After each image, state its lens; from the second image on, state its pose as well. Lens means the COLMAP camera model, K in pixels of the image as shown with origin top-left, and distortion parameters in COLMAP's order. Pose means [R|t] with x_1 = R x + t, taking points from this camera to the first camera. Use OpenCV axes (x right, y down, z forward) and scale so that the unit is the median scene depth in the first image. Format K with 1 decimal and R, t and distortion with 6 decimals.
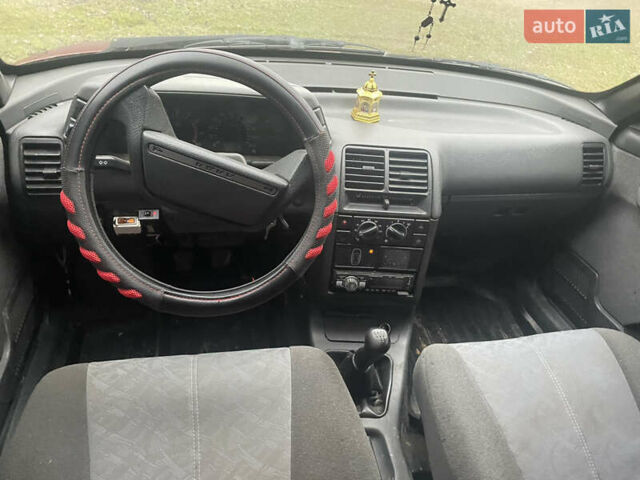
lens RADIAL K [[466.1, 0, 320.0], [0, 466.1, 240.0], [0, 0, 1]] dist [0.117051, -0.169768]
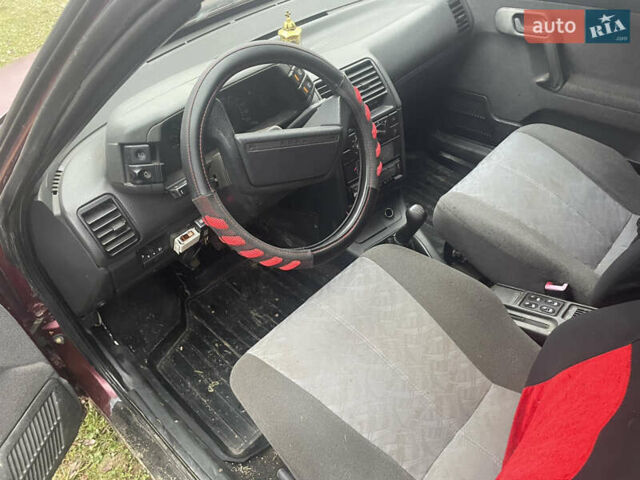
lens RADIAL K [[466.1, 0, 320.0], [0, 466.1, 240.0], [0, 0, 1]] dist [0.117051, -0.169768]
pose [[0.808903, -0.520125, 0.274127, -0.439397], [0.475325, 0.852944, 0.215759, -0.114056], [-0.346037, -0.044229, 0.937178, -0.093291]]
